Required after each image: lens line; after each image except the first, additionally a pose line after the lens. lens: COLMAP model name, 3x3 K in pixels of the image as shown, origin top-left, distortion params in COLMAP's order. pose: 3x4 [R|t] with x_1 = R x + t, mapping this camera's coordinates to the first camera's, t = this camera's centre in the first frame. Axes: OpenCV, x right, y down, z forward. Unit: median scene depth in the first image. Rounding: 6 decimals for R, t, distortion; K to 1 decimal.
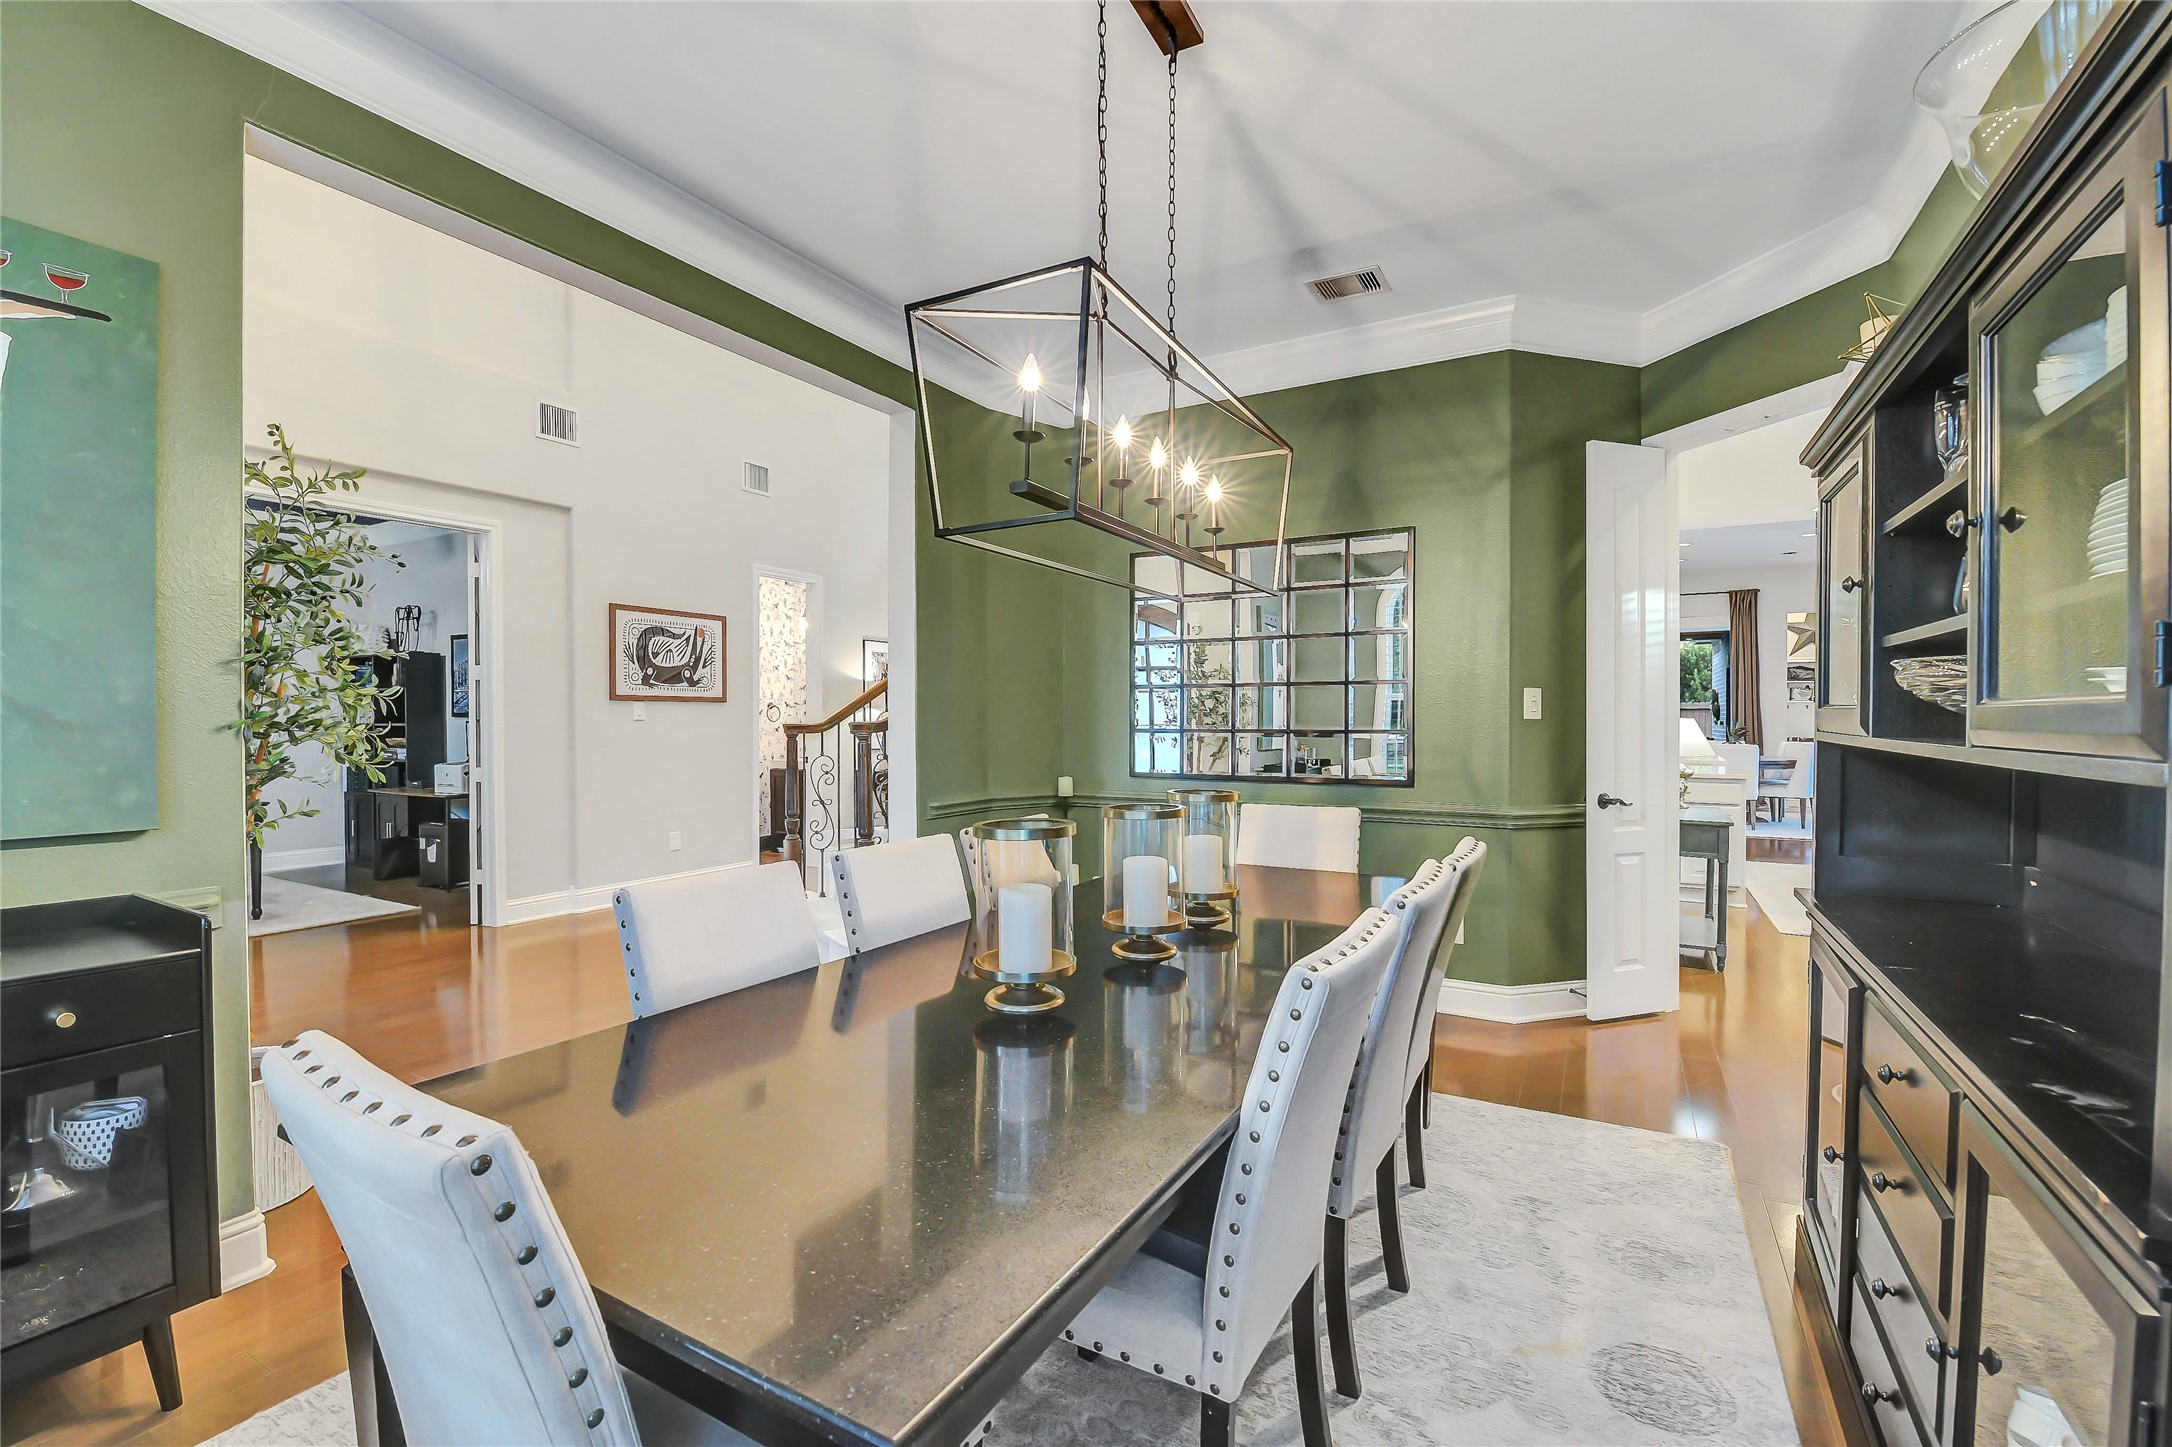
lens RADIAL K [[940.1, 0, 1087.7], [0, 940.1, 728.7], [0, 0, 1]] dist [-0.008631, -0.006061]
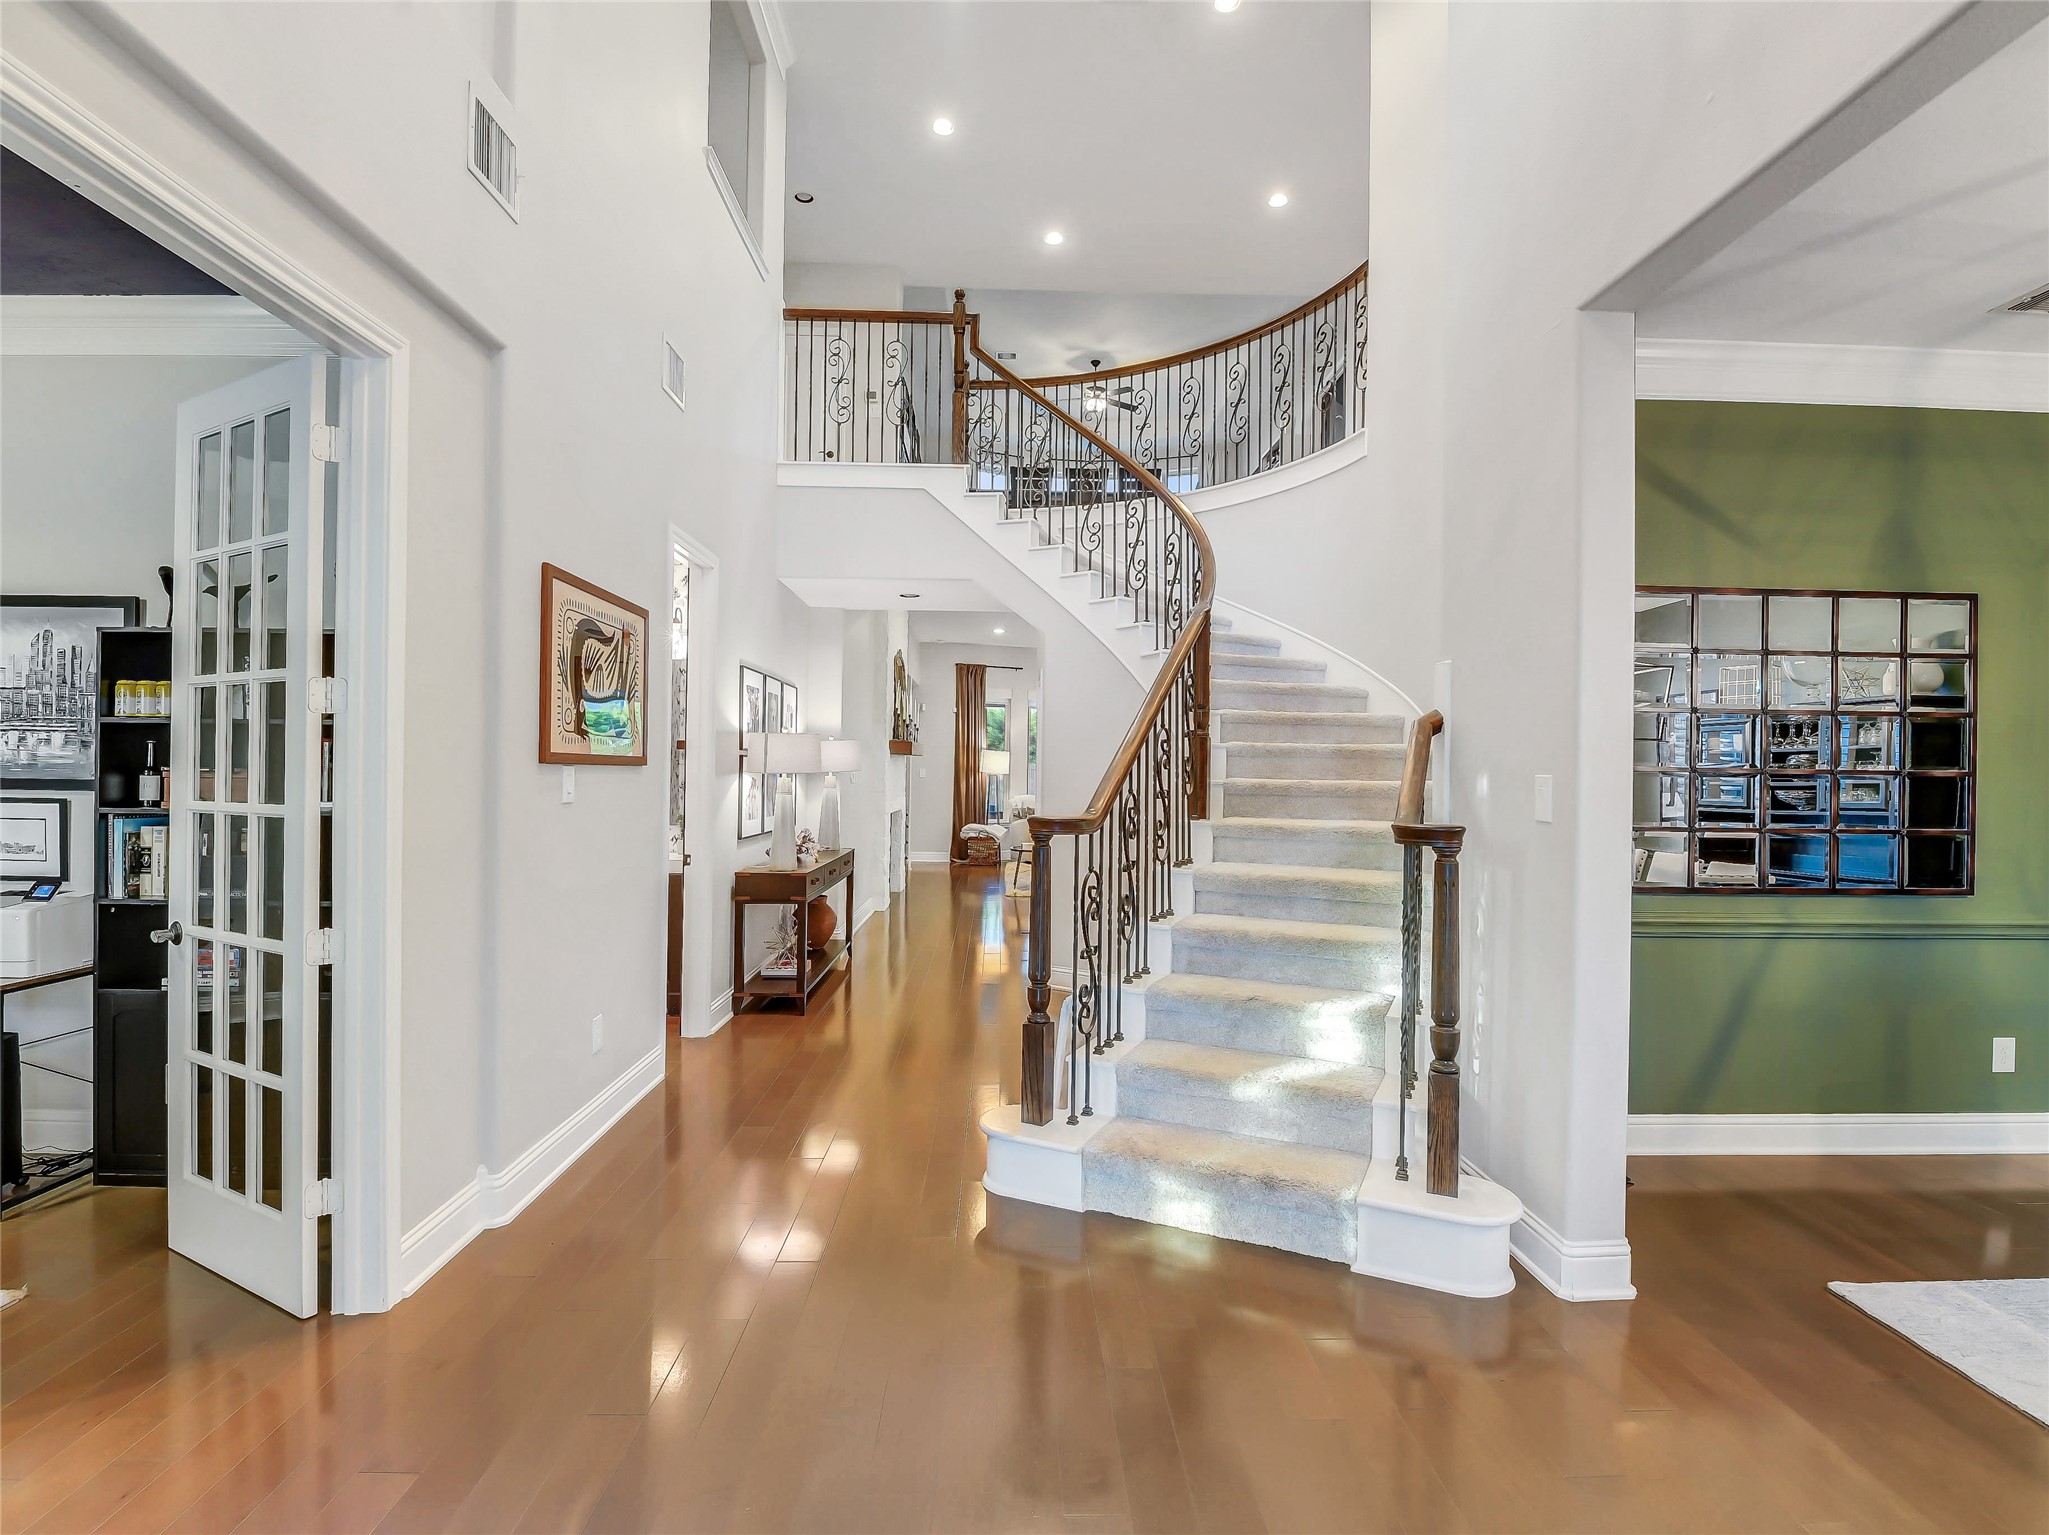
lens RADIAL K [[997.3, 0, 1020.8], [0, 997.3, 772.2], [0, 0, 1]] dist [0.001752, 0.000111]
pose [[0.858423, 0.014248, 0.512744, -0.559891], [-0.011992, 0.999898, -0.007709, -0.024846], [-0.512802, 0.000469, 0.858507, 0.429696]]
